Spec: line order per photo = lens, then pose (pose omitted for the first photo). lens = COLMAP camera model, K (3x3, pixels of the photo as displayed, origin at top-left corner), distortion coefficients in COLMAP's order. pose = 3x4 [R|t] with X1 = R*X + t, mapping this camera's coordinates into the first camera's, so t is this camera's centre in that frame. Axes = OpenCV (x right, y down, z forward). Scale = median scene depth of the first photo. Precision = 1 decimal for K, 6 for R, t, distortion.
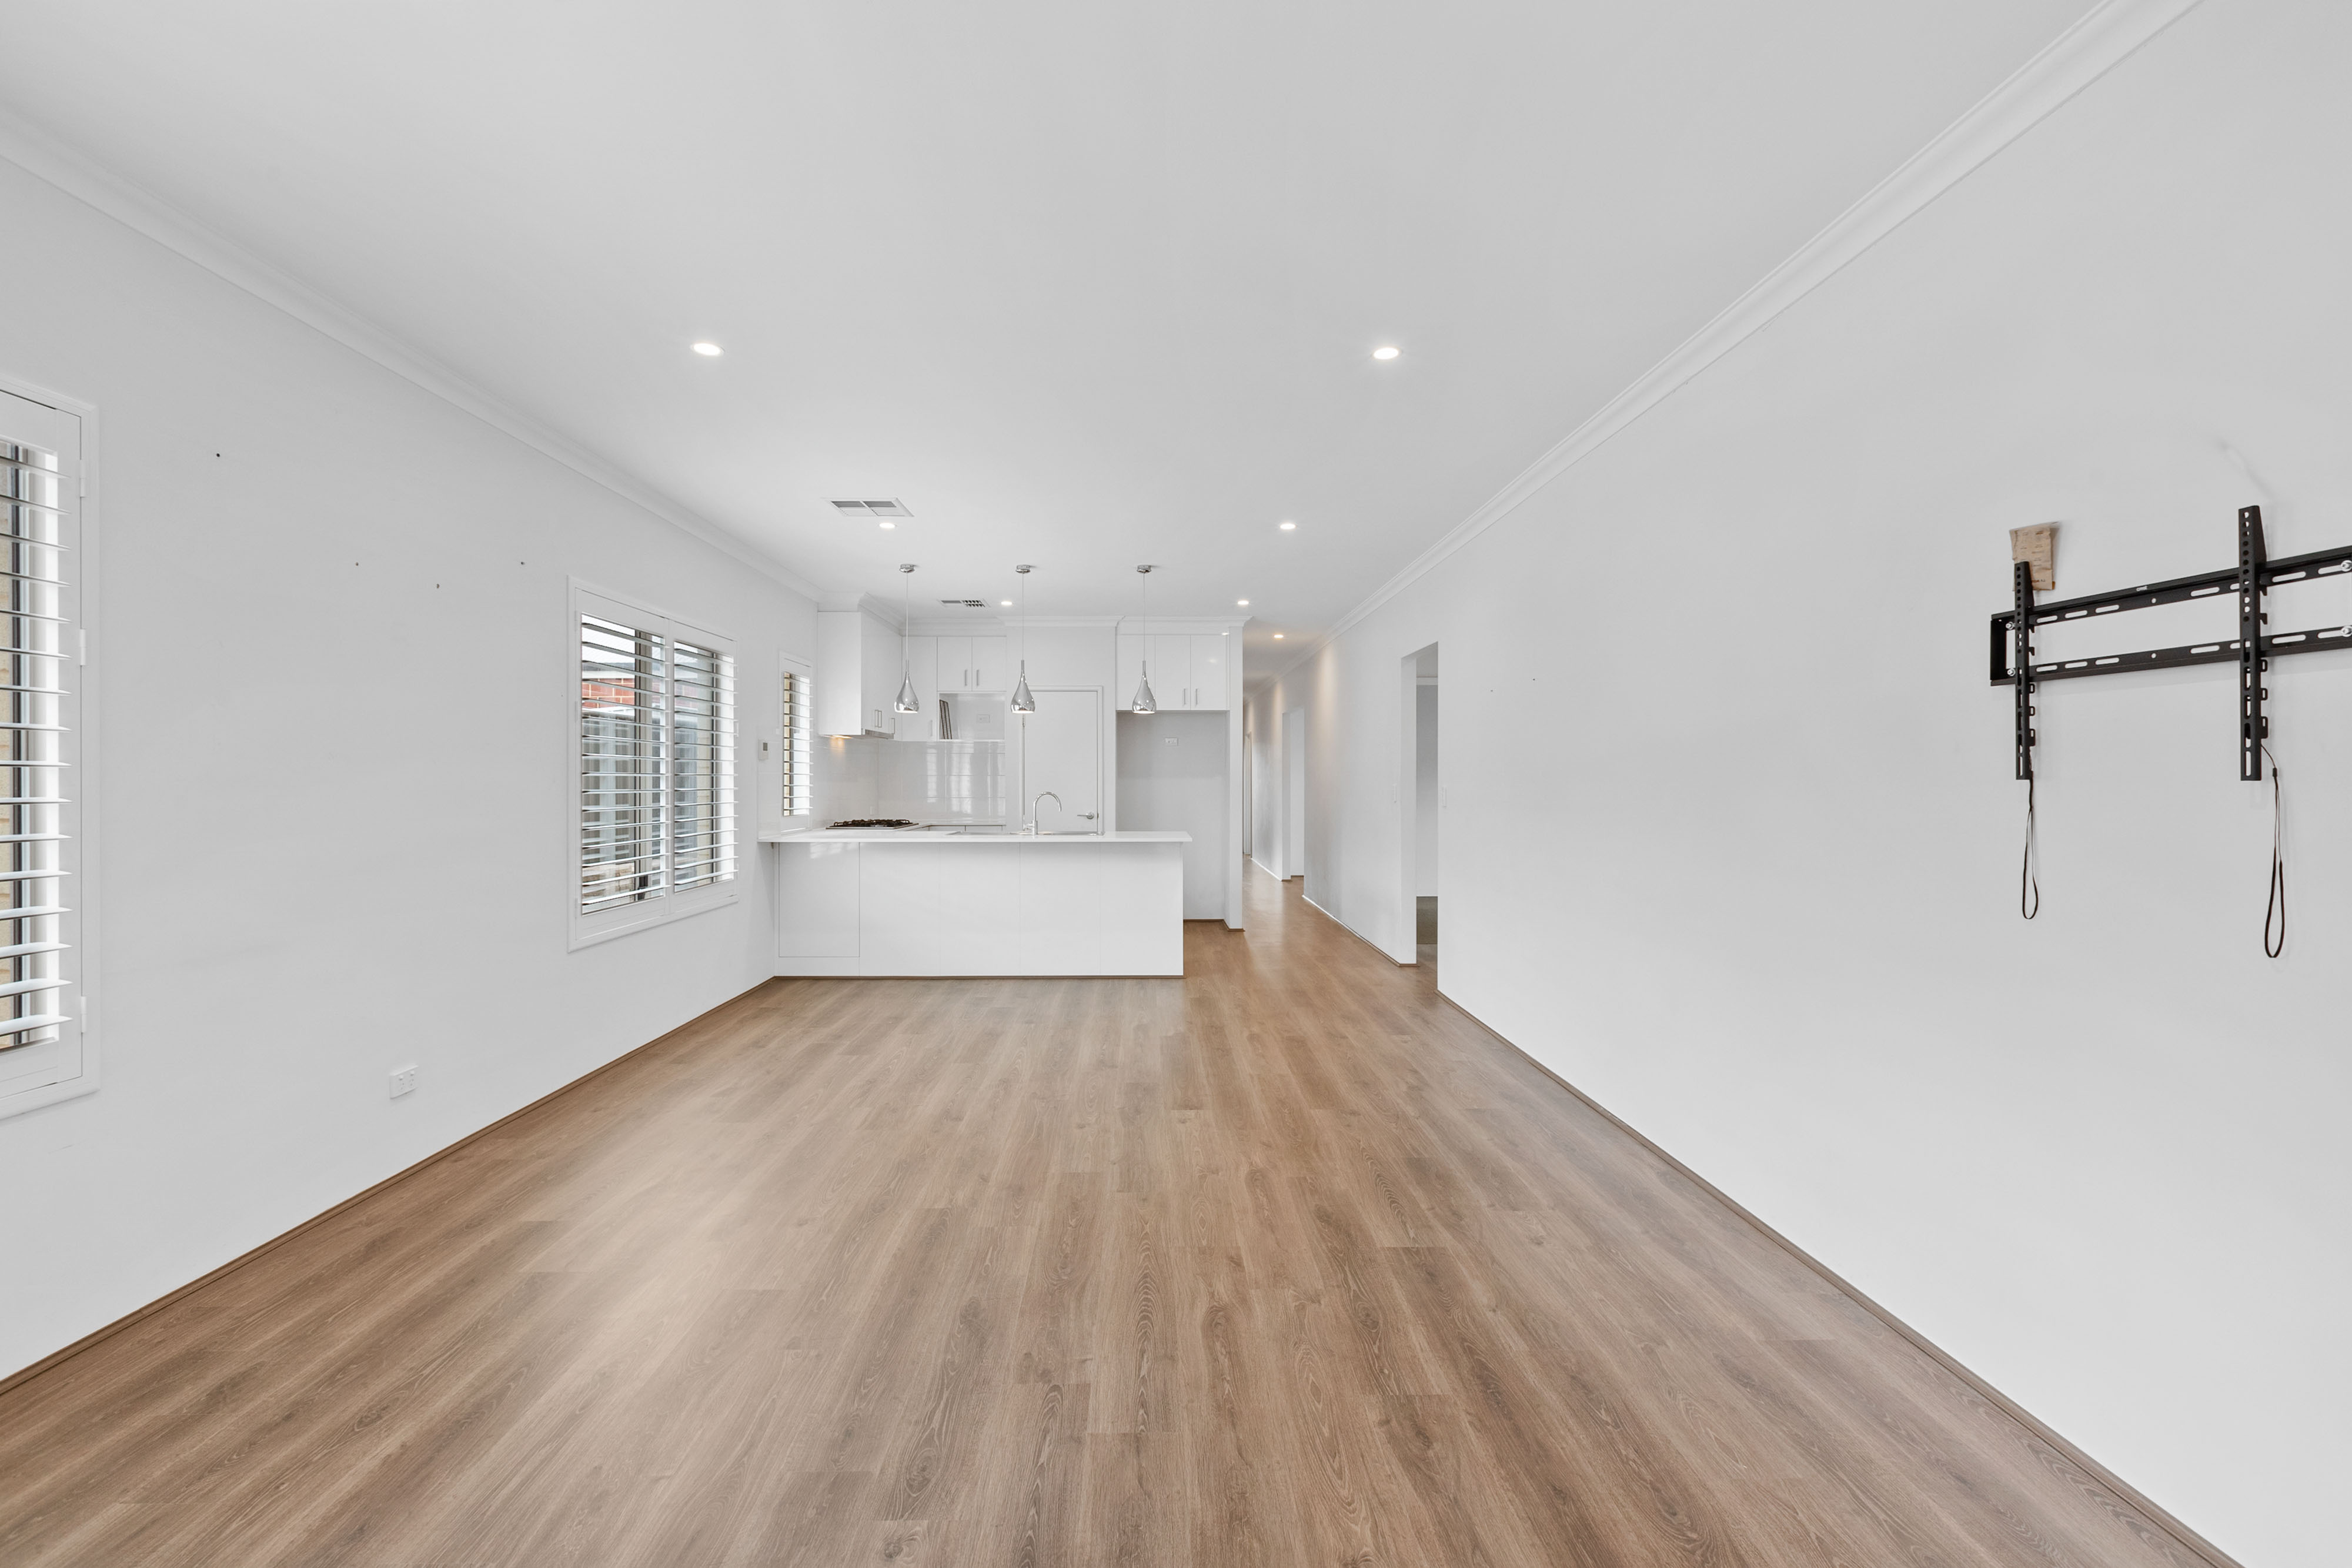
lens RADIAL K [[1055.9, 0, 1159.5], [0, 1055.9, 777.7], [0, 0, 1]] dist [-0.000503, 0.000098]
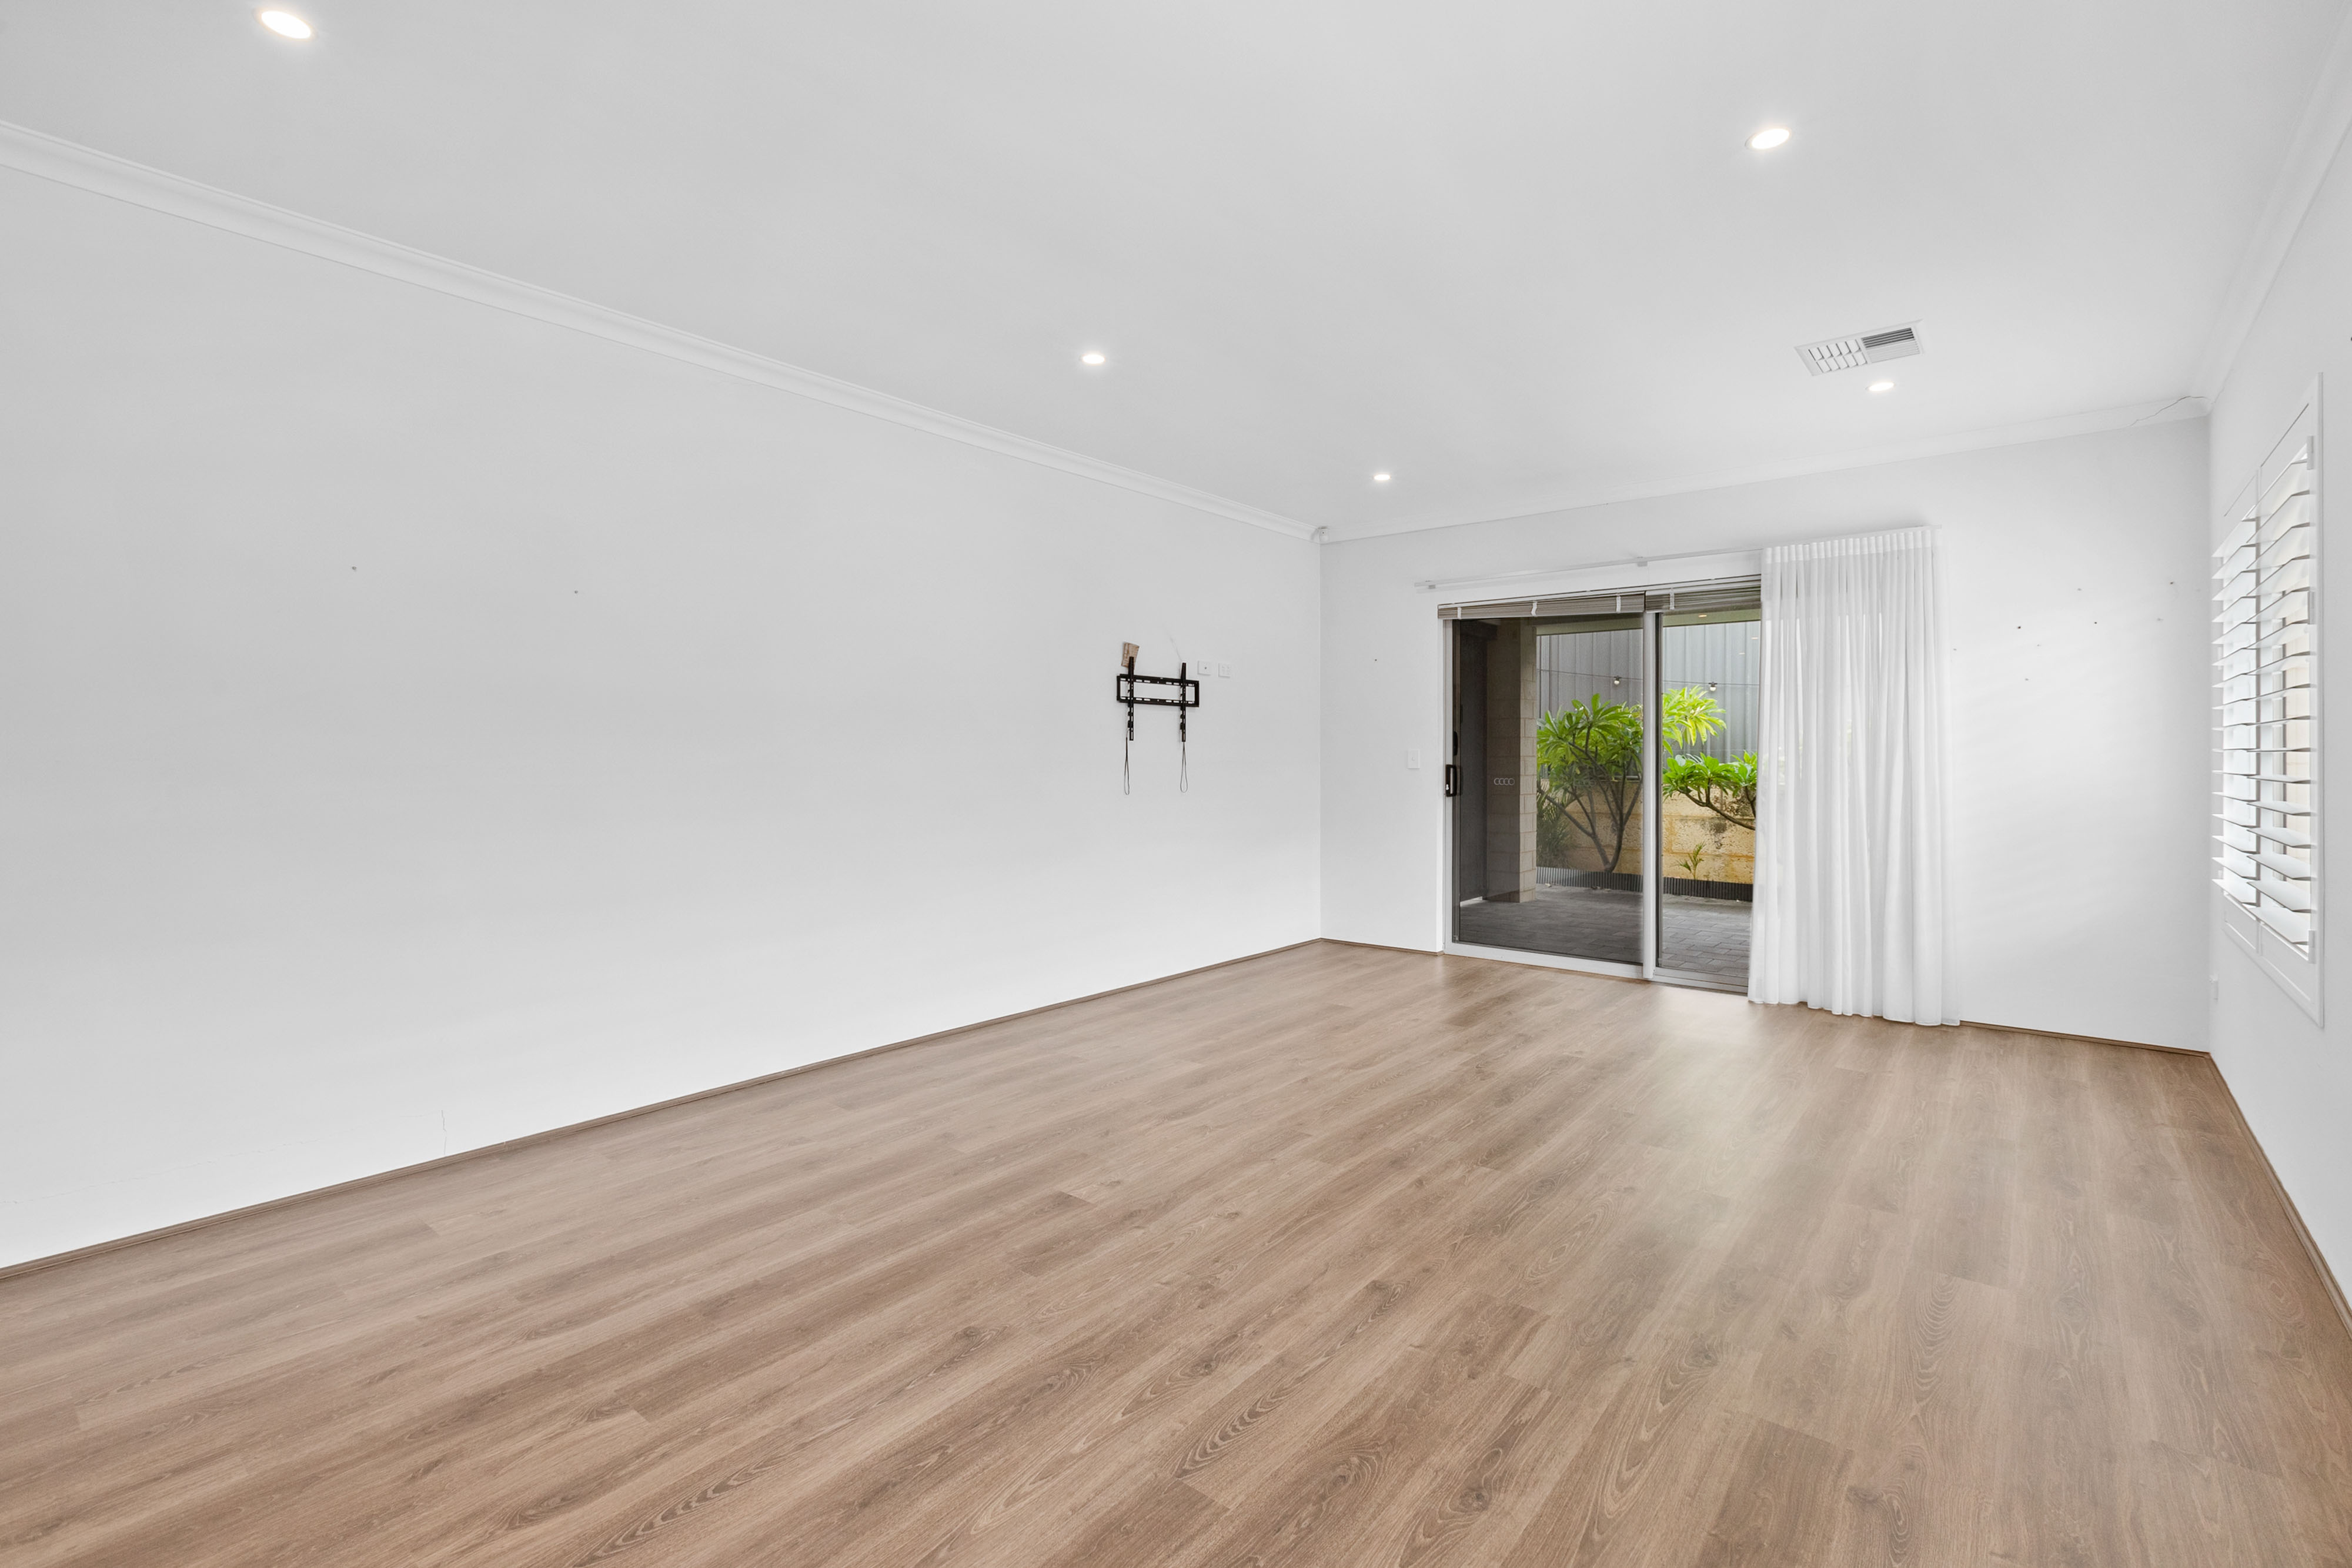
lens RADIAL K [[1055.9, 0, 1159.5], [0, 1055.9, 777.7], [0, 0, 1]] dist [-0.000503, 0.000098]
pose [[-0.756546, -0.018732, 0.653672, -0.613012], [-0.005173, 0.999730, 0.022662, 0.021931], [-0.653920, 0.013763, -0.756439, 1.931308]]
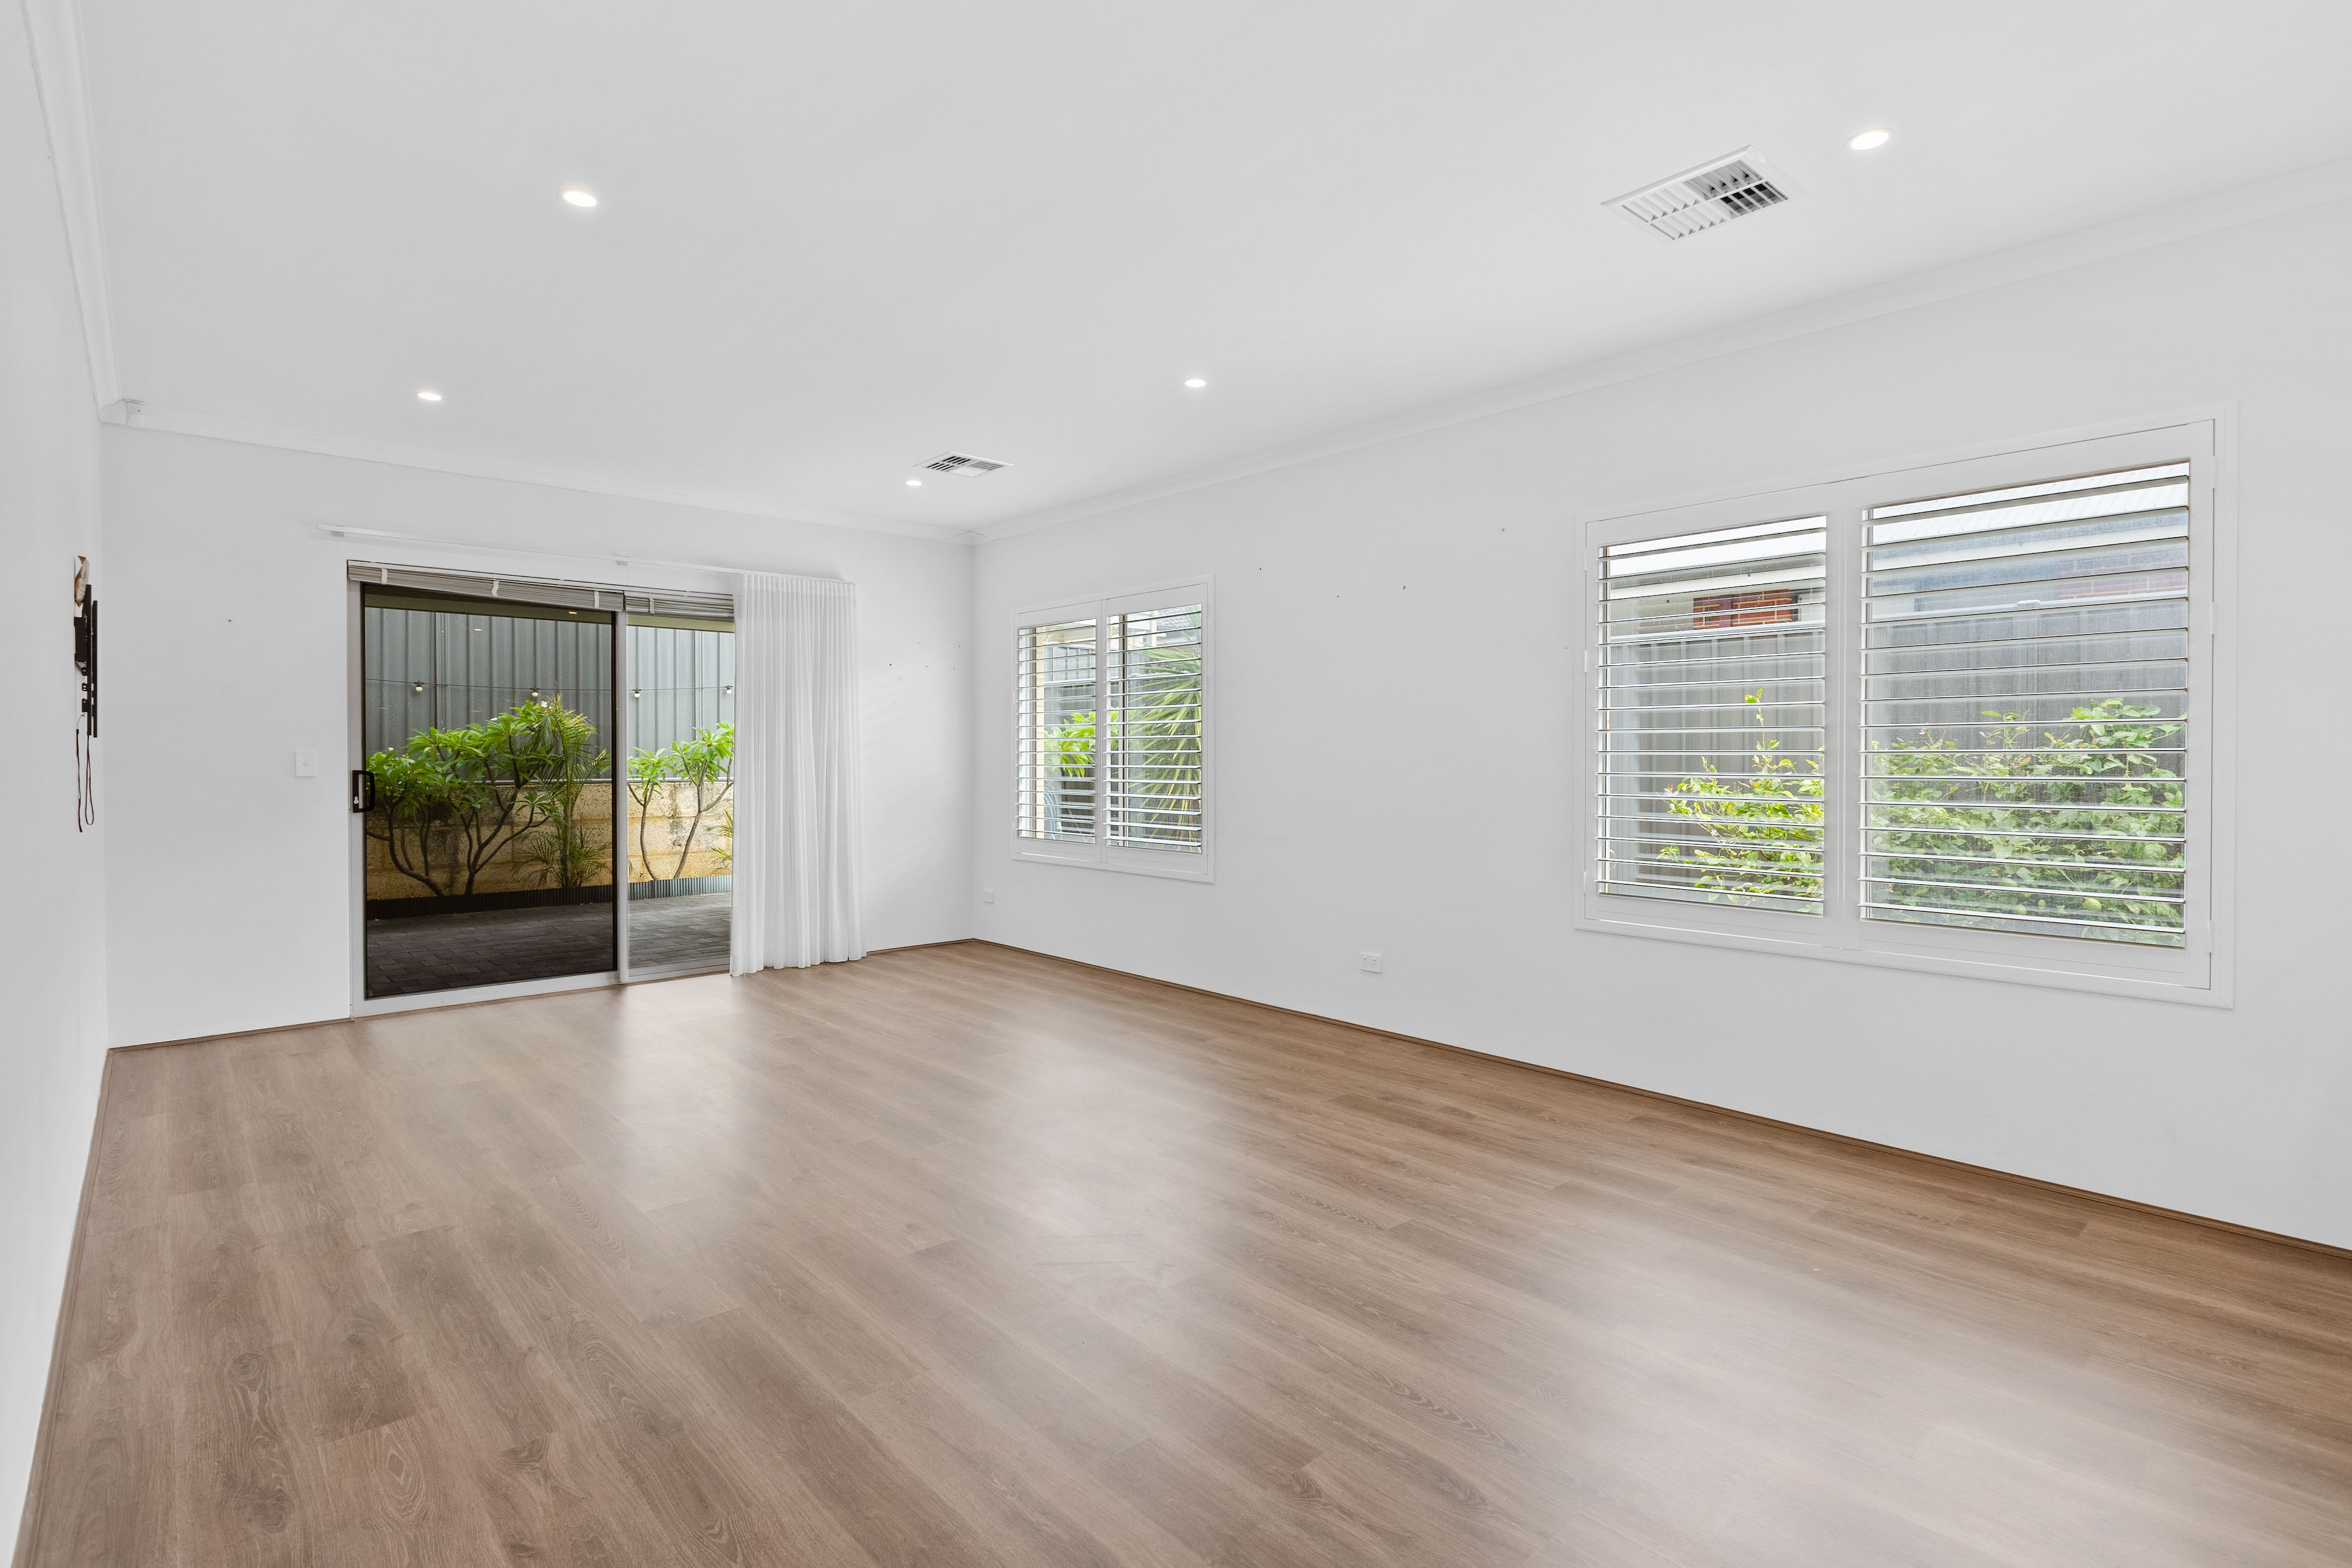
lens RADIAL K [[1135.2, 0, 1176.0], [0, 1135.2, 784.0], [0, 0, 1]] dist [-0.003156, -0.000551]
pose [[-0.754117, 0.018364, -0.656484, 0.467676], [0.002660, 0.999686, 0.024909, 0.021411], [0.656735, 0.017038, -0.753929, 2.082761]]
